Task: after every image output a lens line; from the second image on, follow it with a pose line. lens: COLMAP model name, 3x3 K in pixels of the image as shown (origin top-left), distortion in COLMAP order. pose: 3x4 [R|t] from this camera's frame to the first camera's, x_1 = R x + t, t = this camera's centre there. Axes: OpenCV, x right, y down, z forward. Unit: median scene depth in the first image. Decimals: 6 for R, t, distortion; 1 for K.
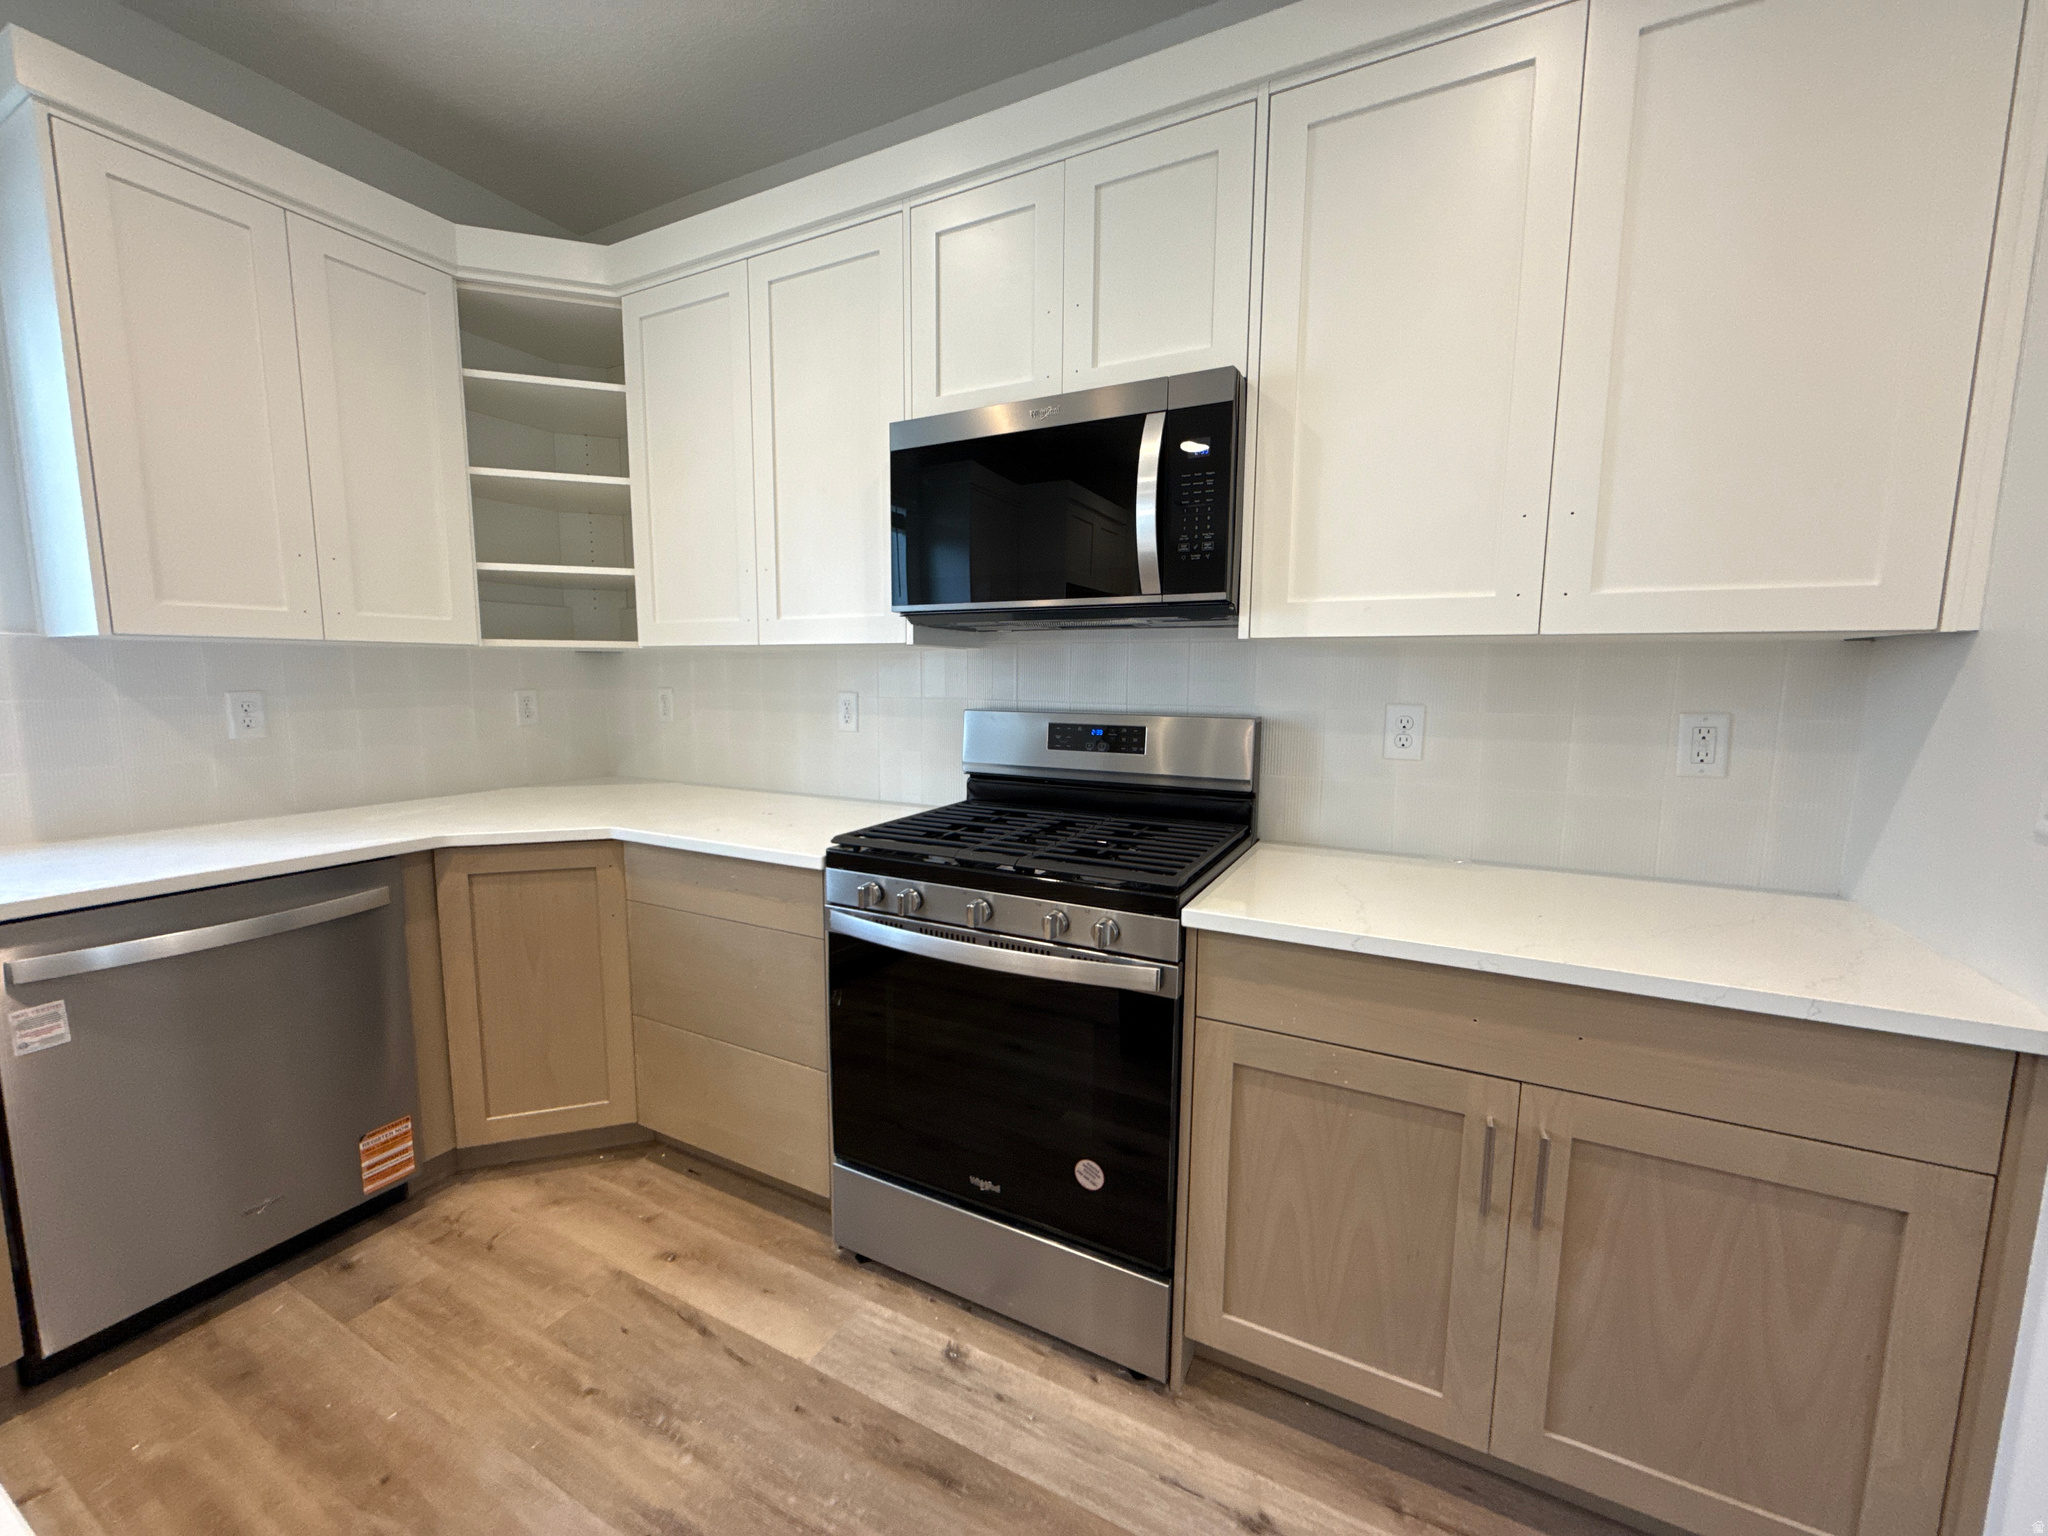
lens RADIAL K [[820.1, 0, 1016.1], [0, 820.1, 773.9], [0, 0, 1]] dist [-0.043565, 0.000194]
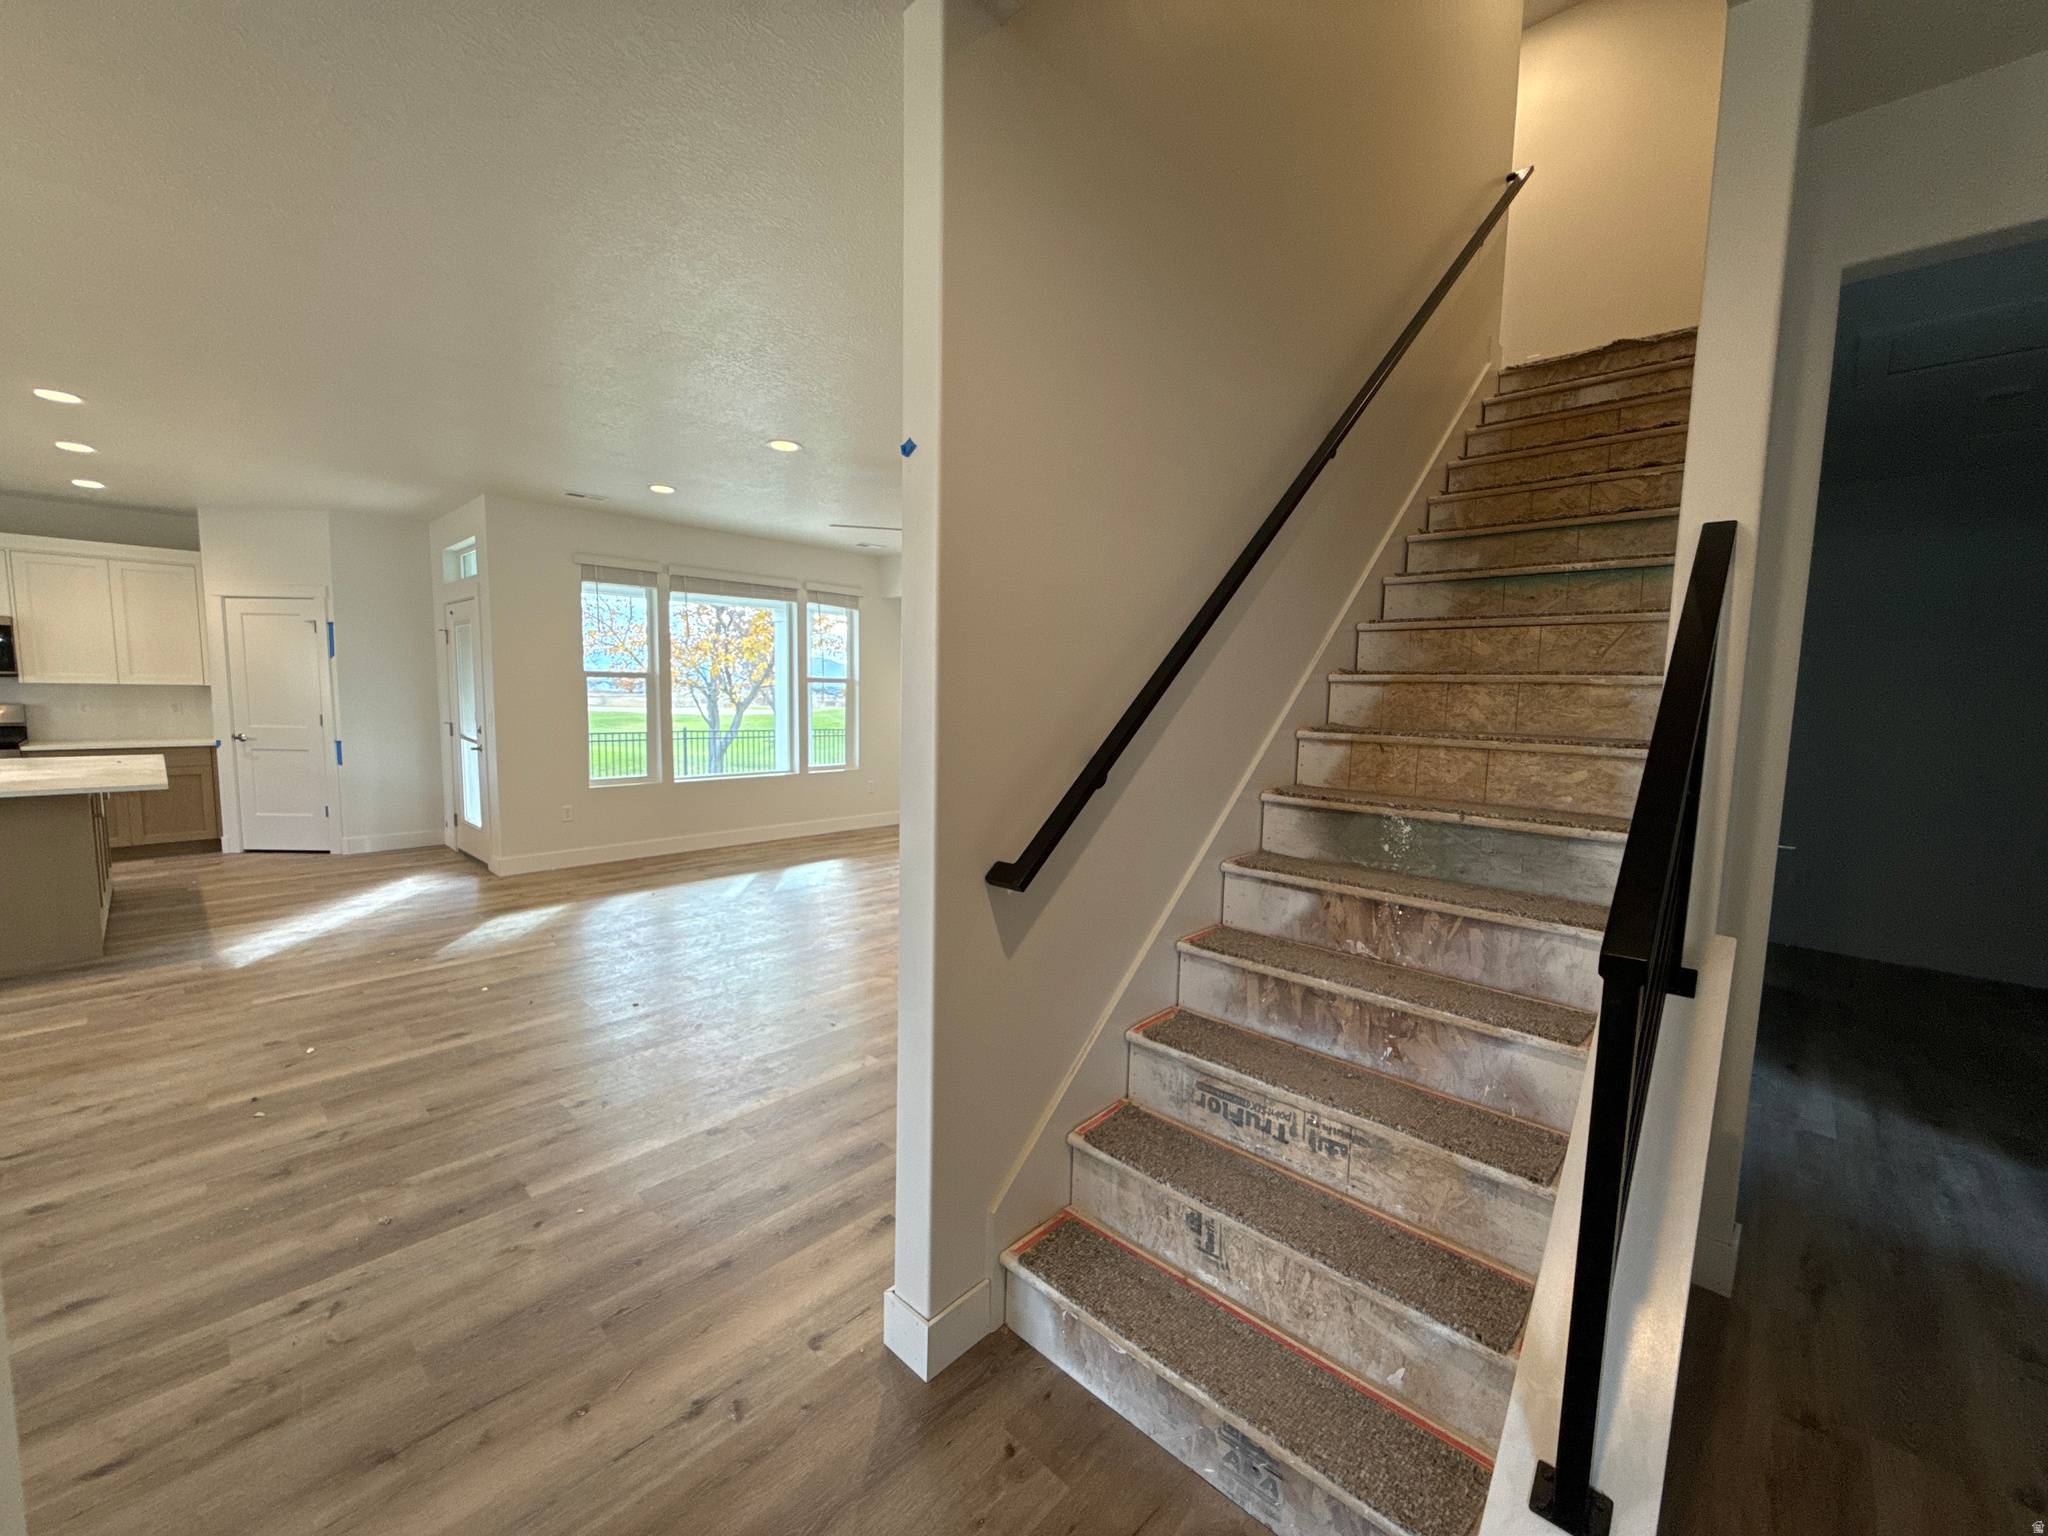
lens RADIAL K [[813.1, 0, 1024.0], [0, 813.1, 768.0], [0, 0, 1]] dist [0.000891, 0.000362]
pose [[0.259866, -0.096376, 0.960823, -1.991776], [0.101438, 0.992226, 0.072091, 0.389874], [-0.960302, 0.078730, 0.267622, -4.065846]]
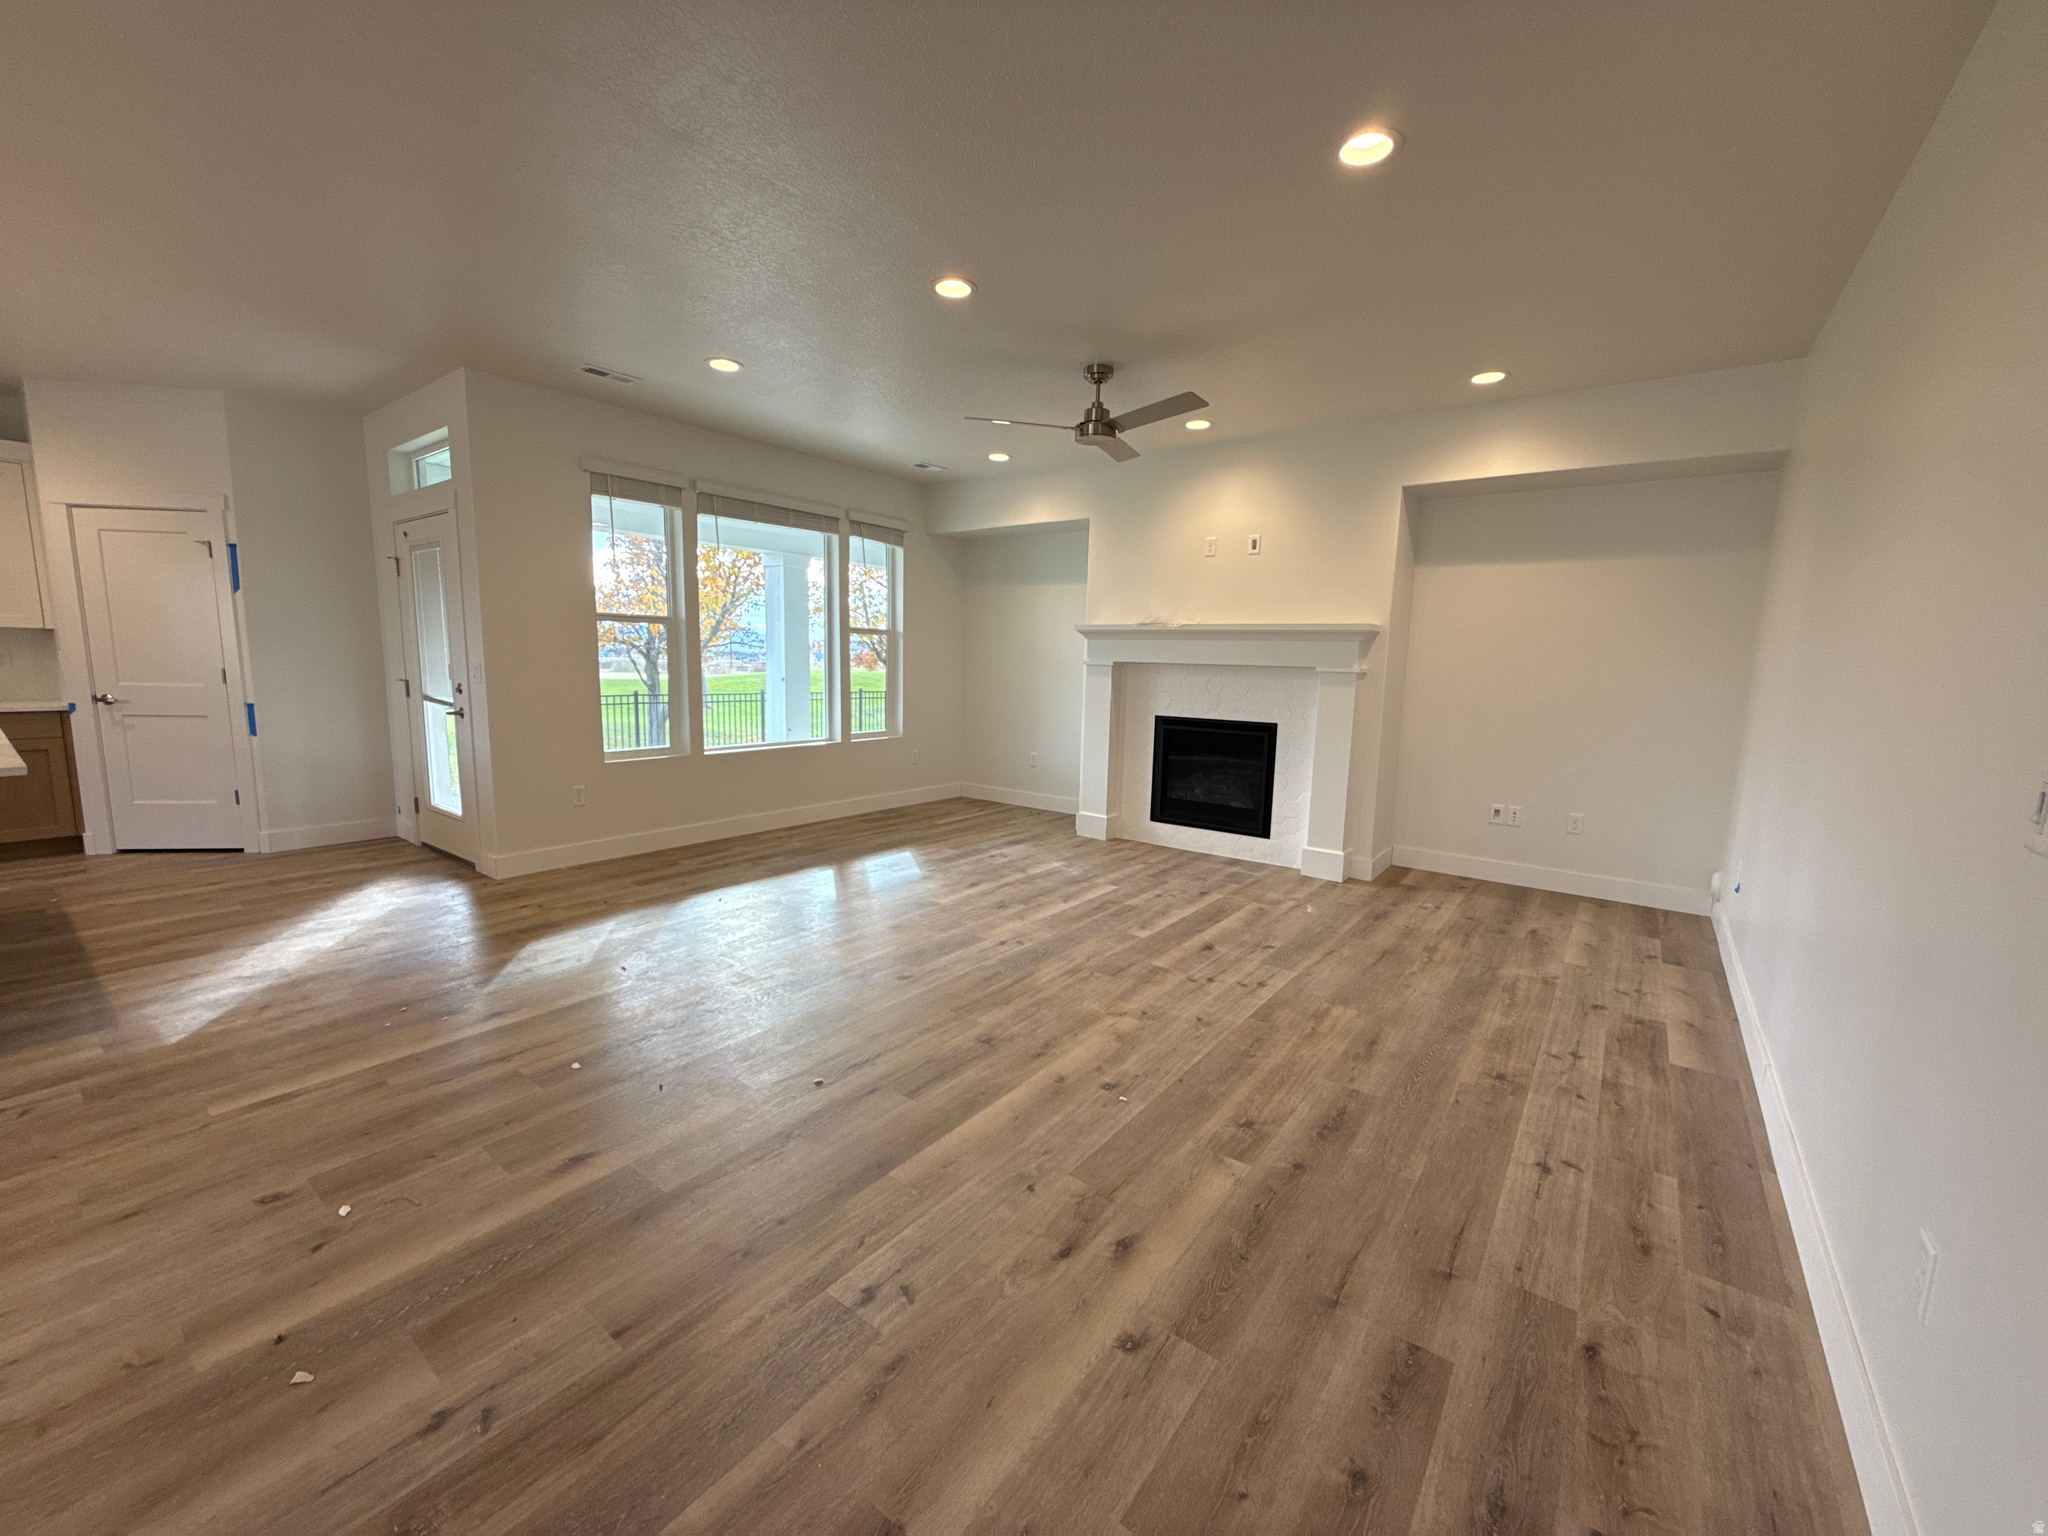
lens RADIAL K [[813.1, 0, 1024.0], [0, 813.1, 768.0], [0, 0, 1]] dist [0.000891, 0.000362]
pose [[0.157168, -0.138944, 0.977749, -1.564567], [0.099935, 0.987209, 0.124225, 0.353333], [-0.982503, 0.078187, 0.169043, -3.129042]]
